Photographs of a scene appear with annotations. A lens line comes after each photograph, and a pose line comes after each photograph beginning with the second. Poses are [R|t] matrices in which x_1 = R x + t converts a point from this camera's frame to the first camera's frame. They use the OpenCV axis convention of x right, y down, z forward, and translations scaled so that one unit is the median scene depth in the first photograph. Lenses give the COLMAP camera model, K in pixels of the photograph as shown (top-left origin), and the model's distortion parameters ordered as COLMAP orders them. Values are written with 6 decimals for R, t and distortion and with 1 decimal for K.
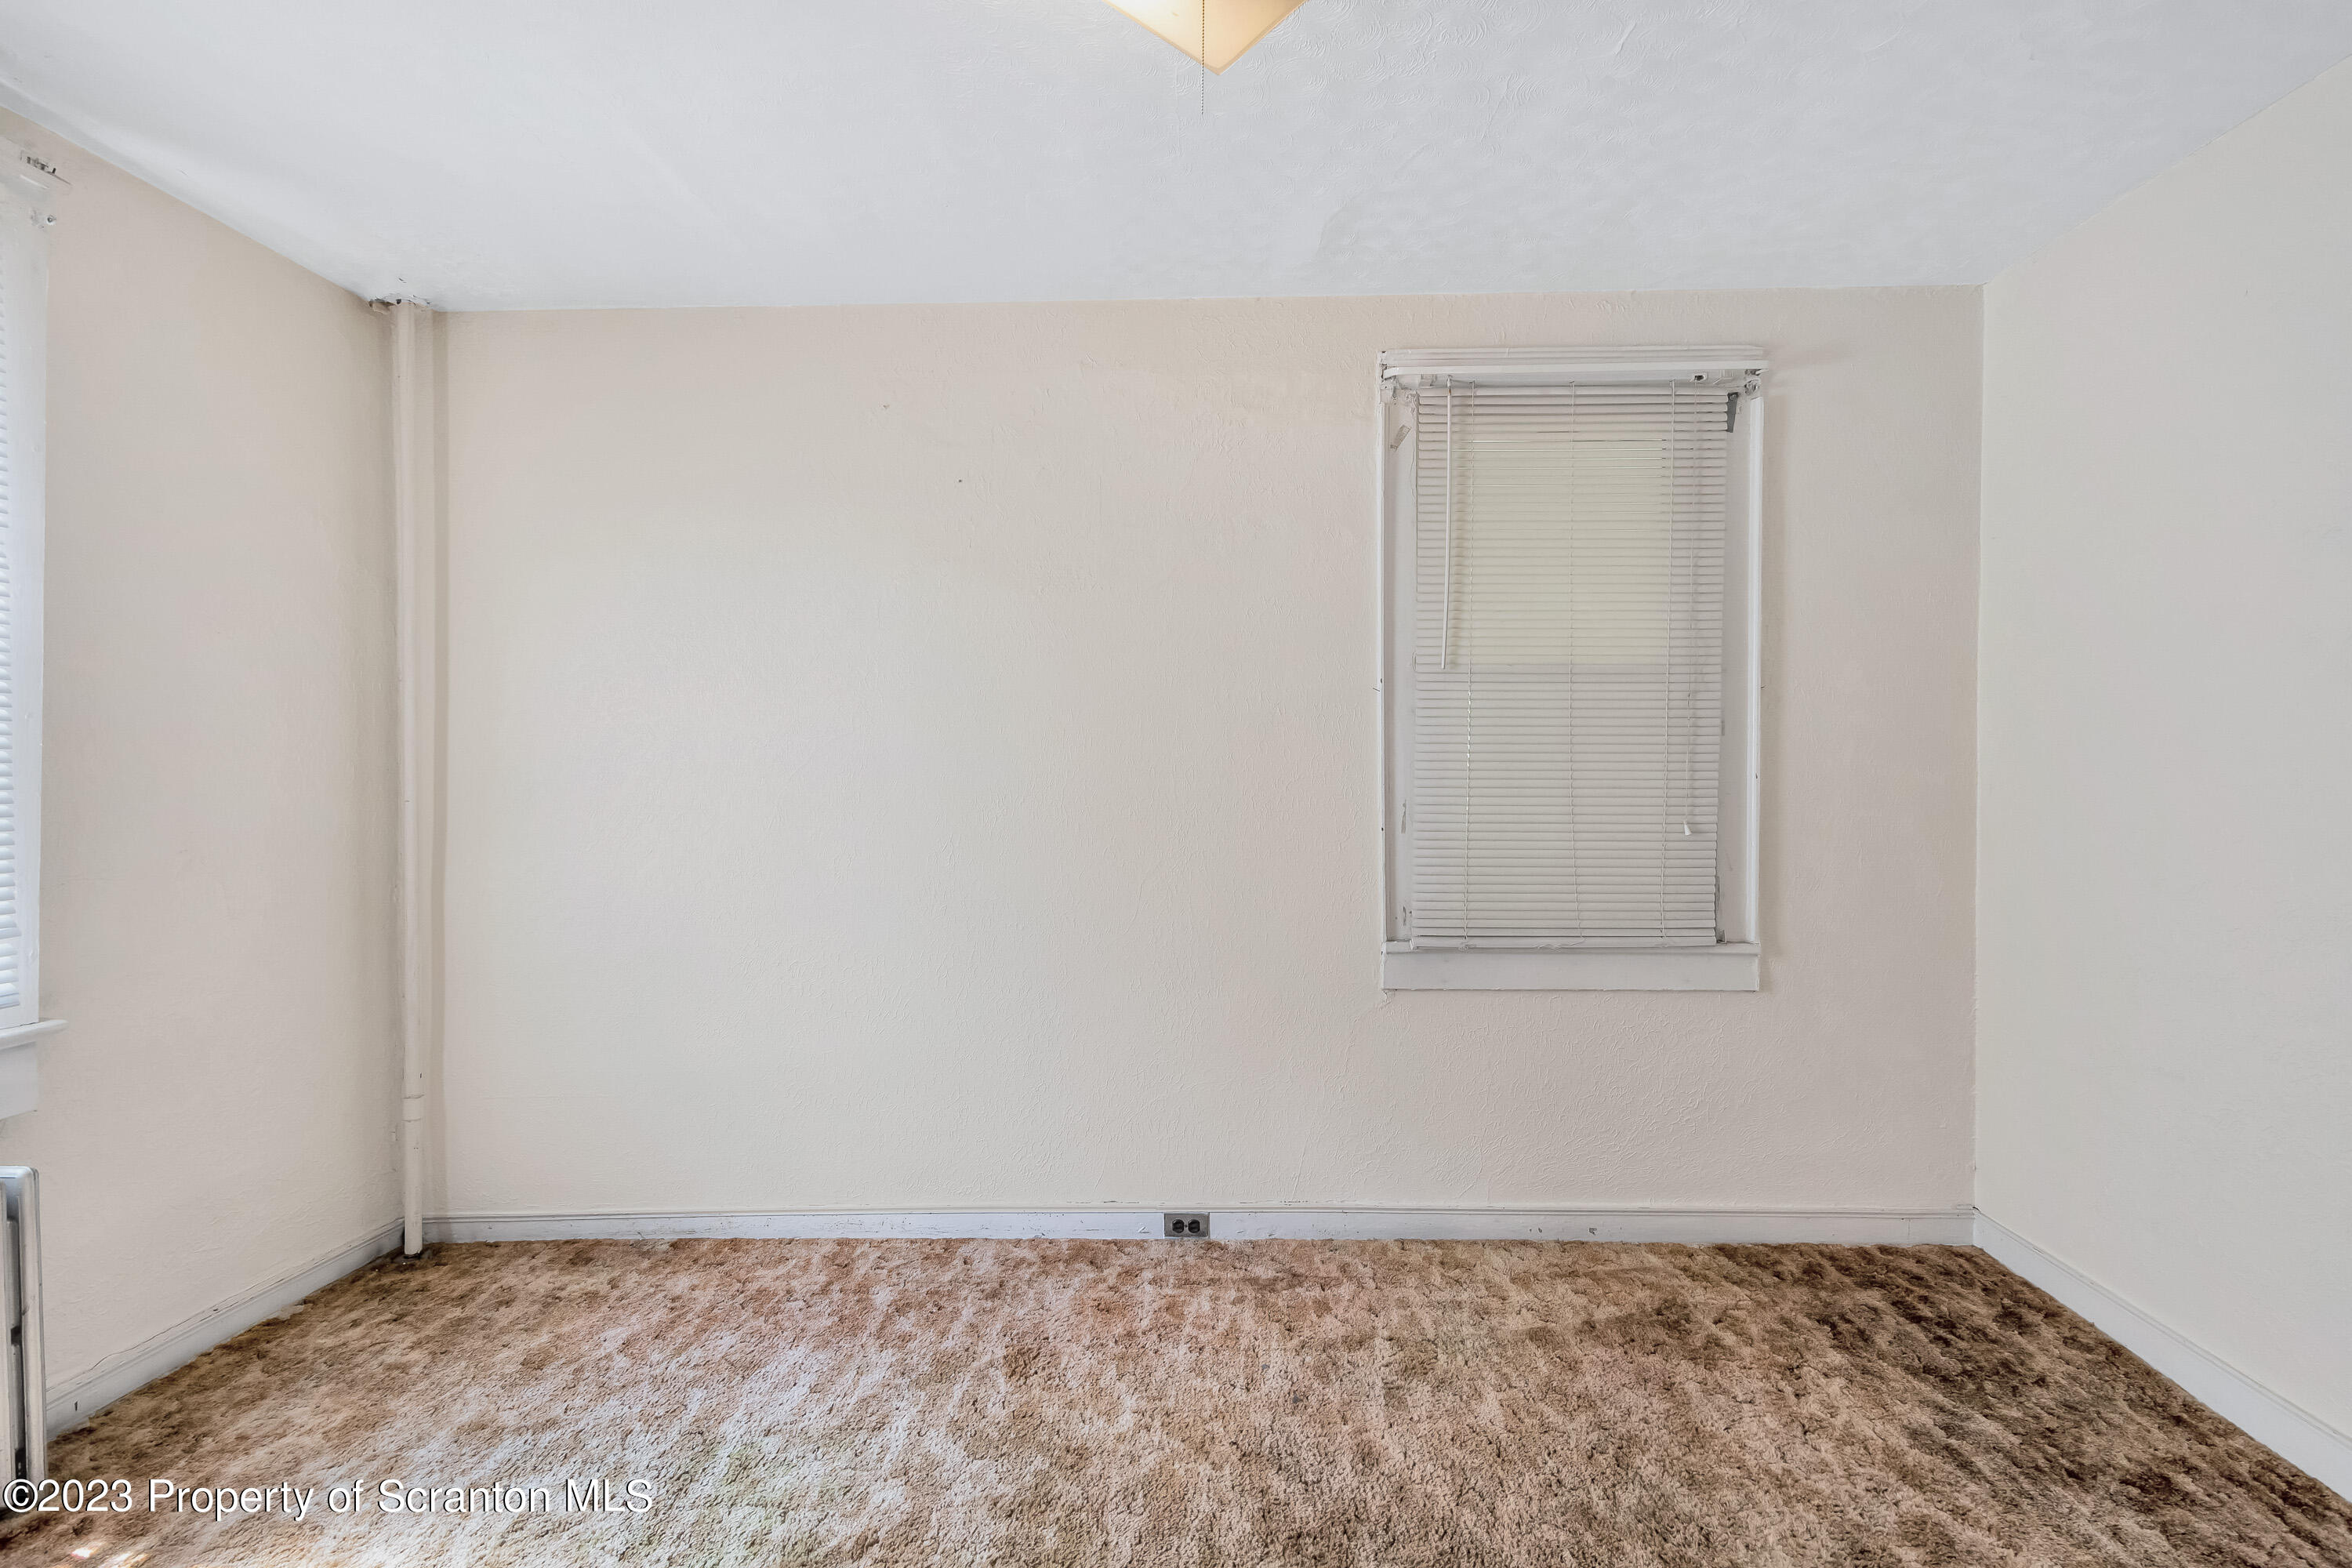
lens RADIAL K [[1041.2, 0, 1176.0], [0, 1041.2, 790.8], [0, 0, 1]] dist [0.005409, 0.000742]
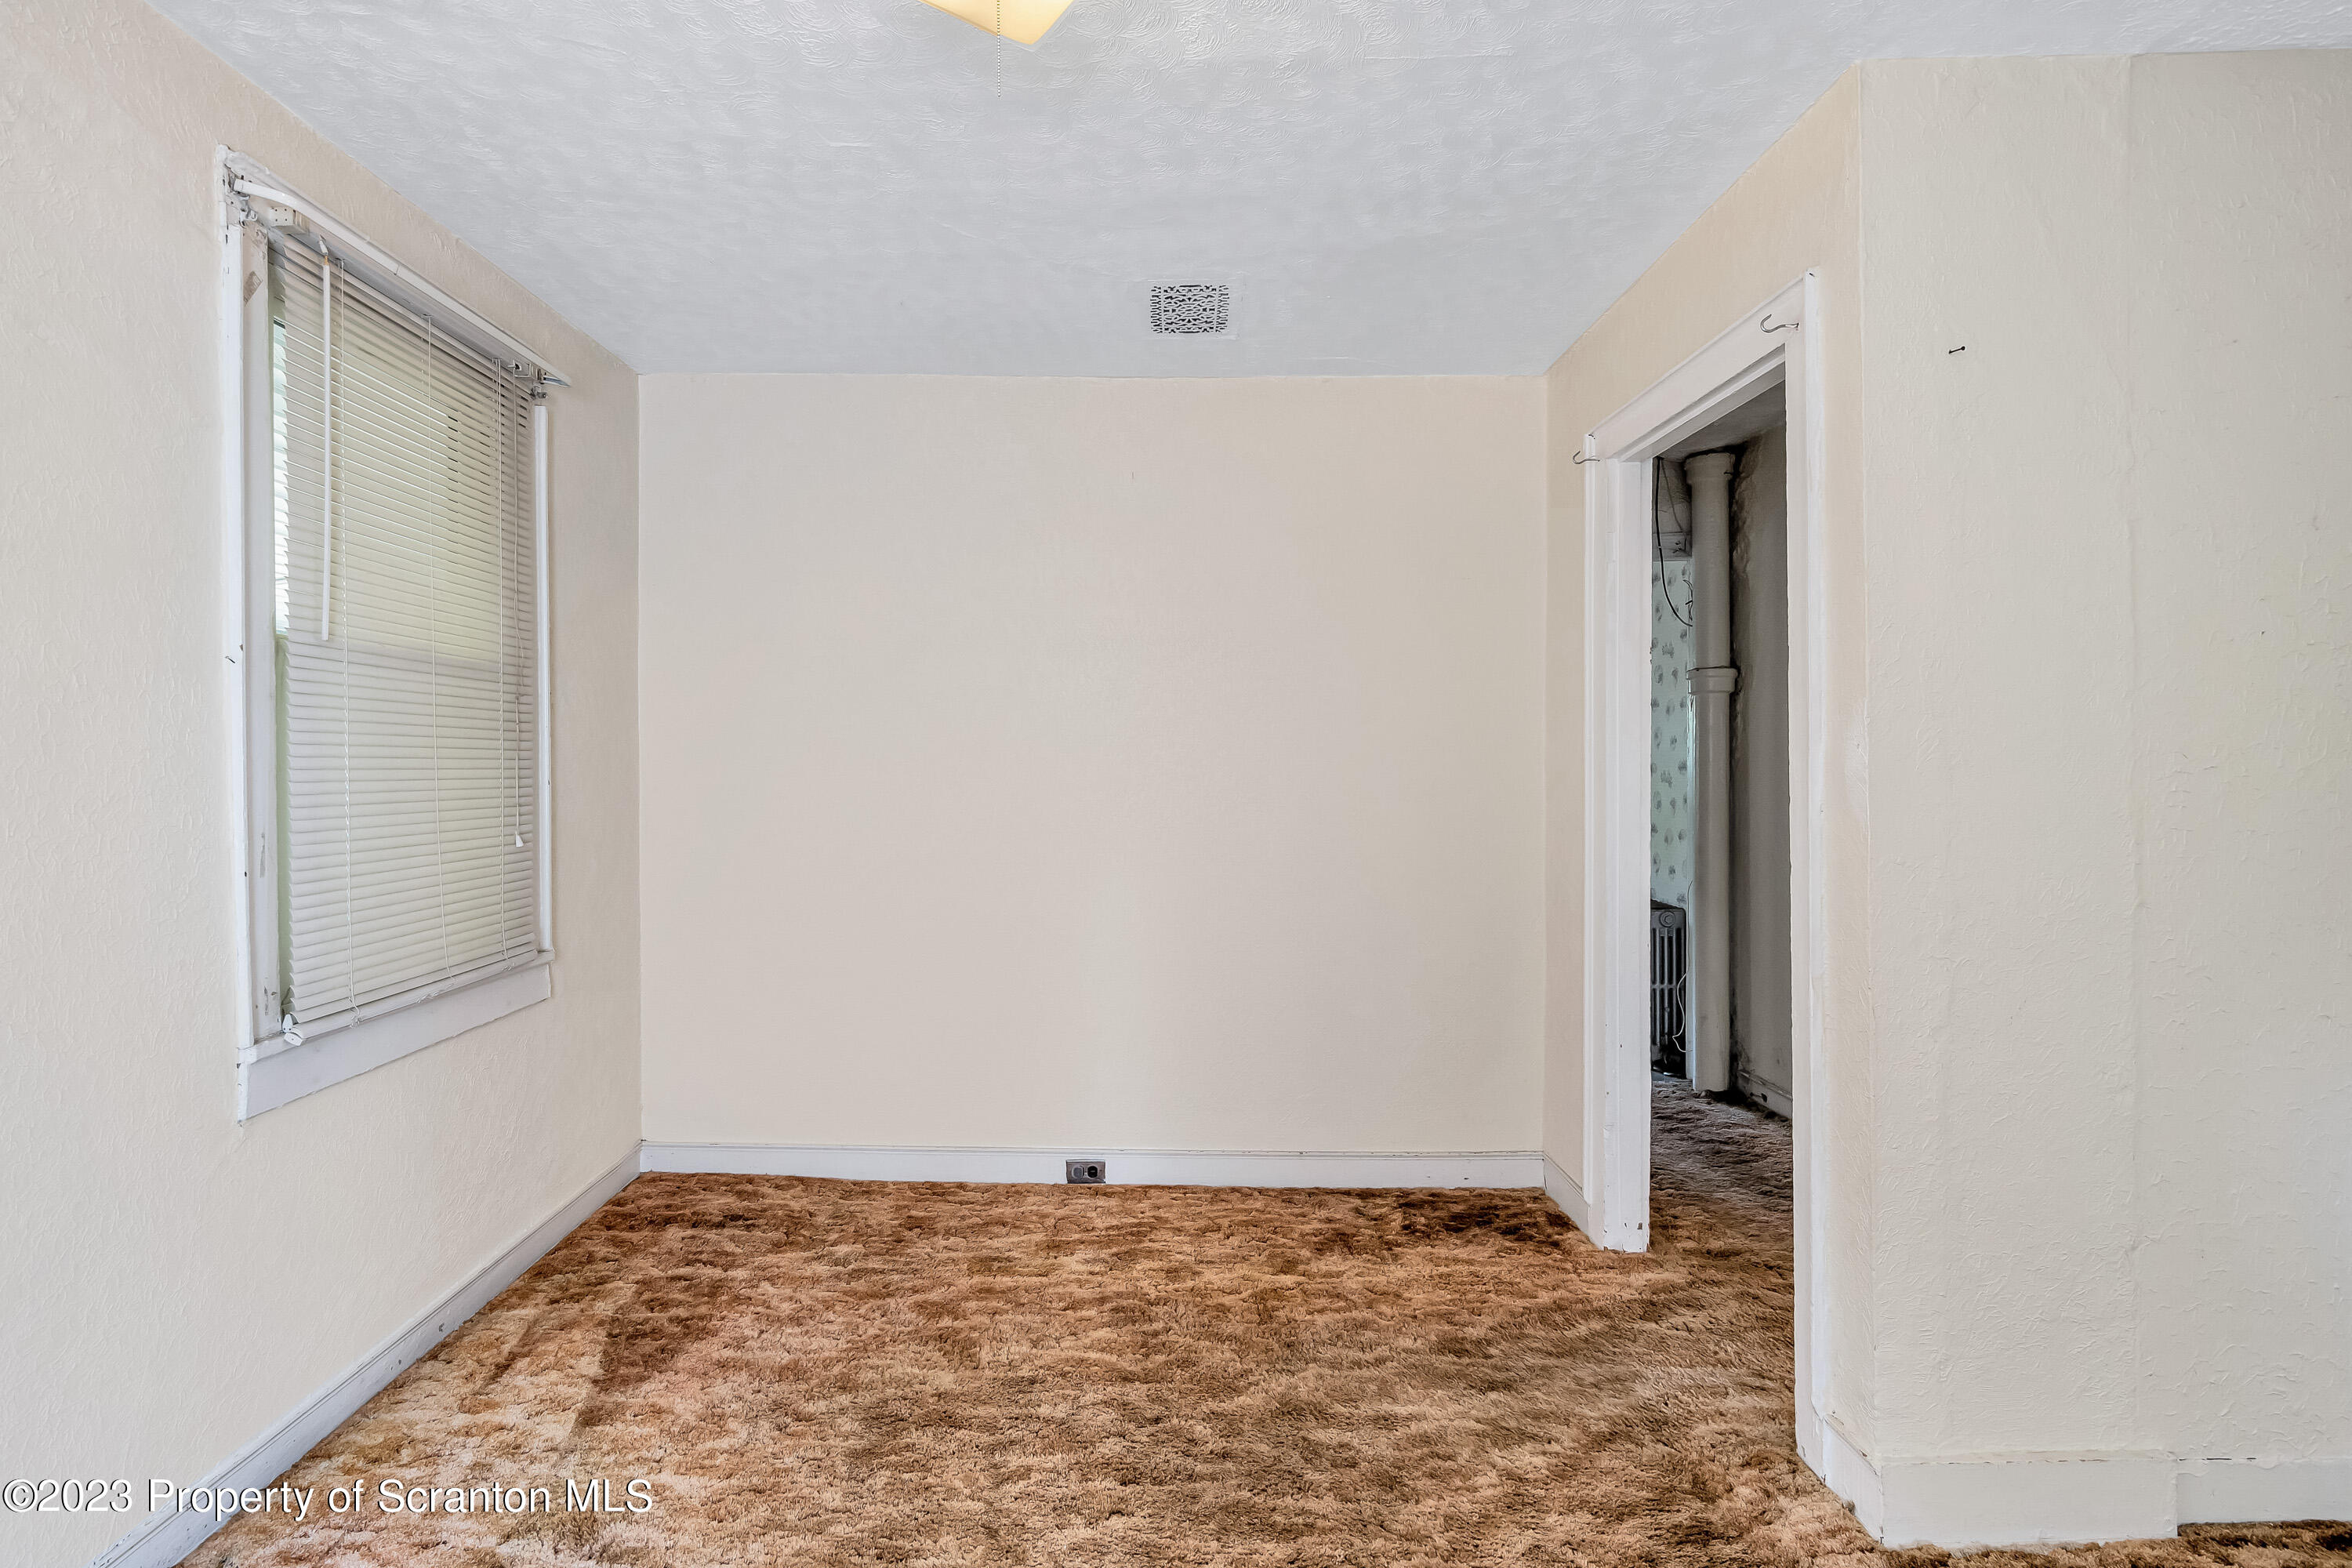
lens RADIAL K [[1068.7, 0, 1119.6], [0, 1068.7, 754.4], [0, 0, 1]] dist [0.001576, -0.004571]
pose [[0.005925, 0.008475, 0.999947, -0.540032], [0.024293, 0.999668, -0.008617, -0.022051], [-0.999687, 0.024342, 0.005718, 0.513324]]
